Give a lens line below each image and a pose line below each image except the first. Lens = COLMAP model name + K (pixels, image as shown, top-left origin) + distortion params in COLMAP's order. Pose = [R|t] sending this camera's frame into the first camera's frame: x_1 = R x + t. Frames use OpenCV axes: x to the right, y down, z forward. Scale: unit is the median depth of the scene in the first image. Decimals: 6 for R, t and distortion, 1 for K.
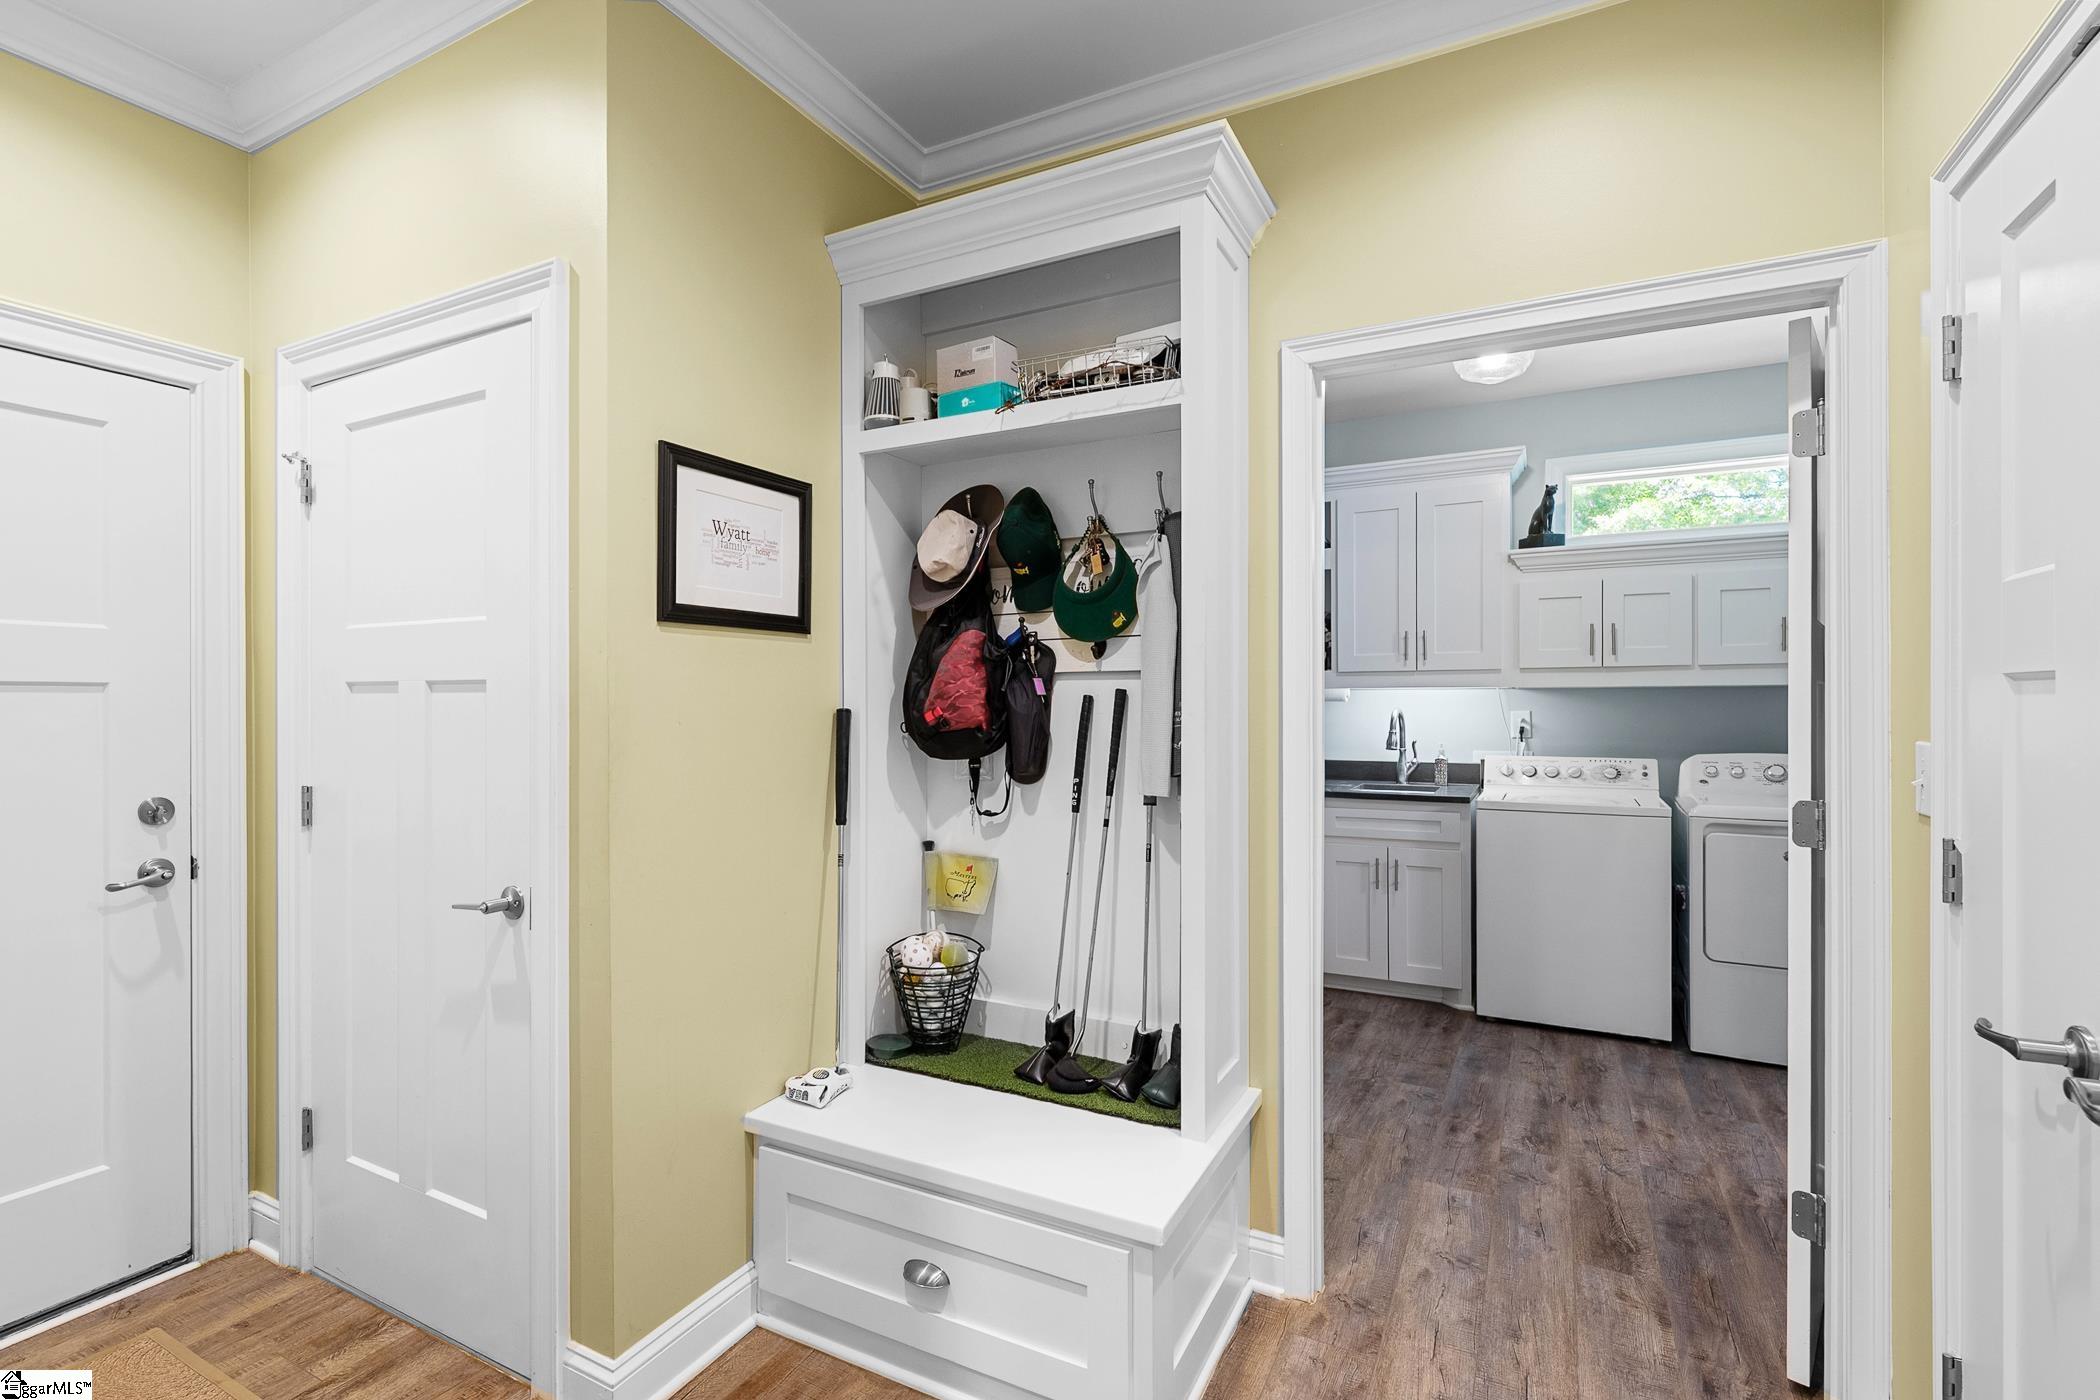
lens RADIAL K [[969.4, 0, 1047.7], [0, 969.4, 699.2], [0, 0, 1]] dist [-0.000301, -0.000004]
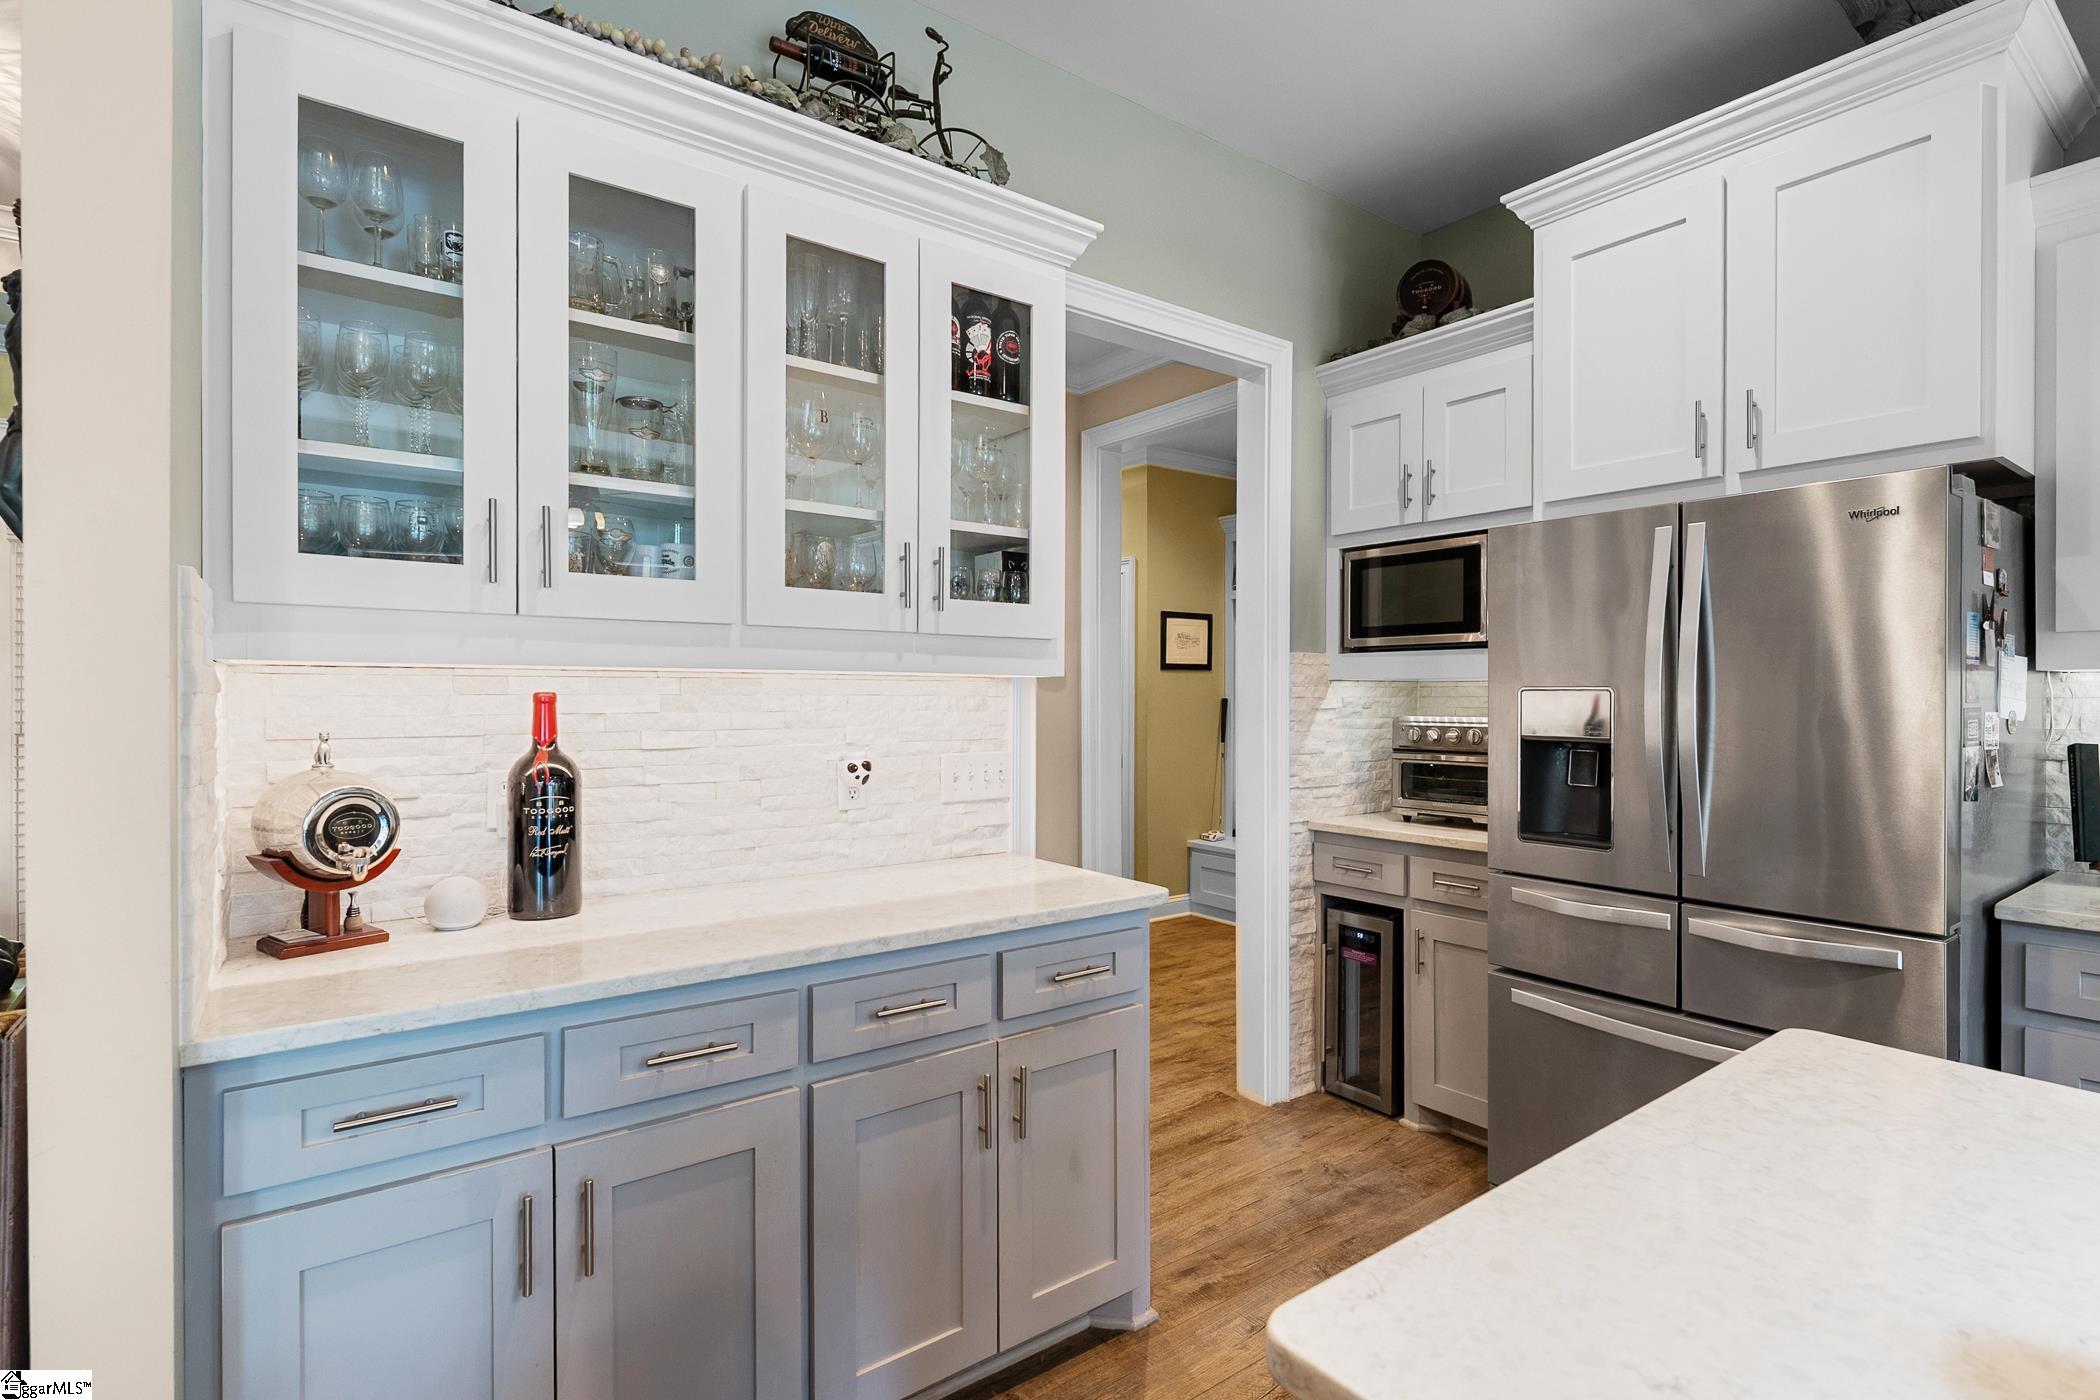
lens RADIAL K [[969.4, 0, 1047.6], [0, 969.4, 698.9], [0, 0, 1]] dist [-0.000301, -0.000004]
pose [[0.899962, 0.004577, -0.435944, 0.560350], [-0.003672, 0.999989, 0.002919, 0.004767], [0.435953, -0.001027, 0.899969, -1.747065]]
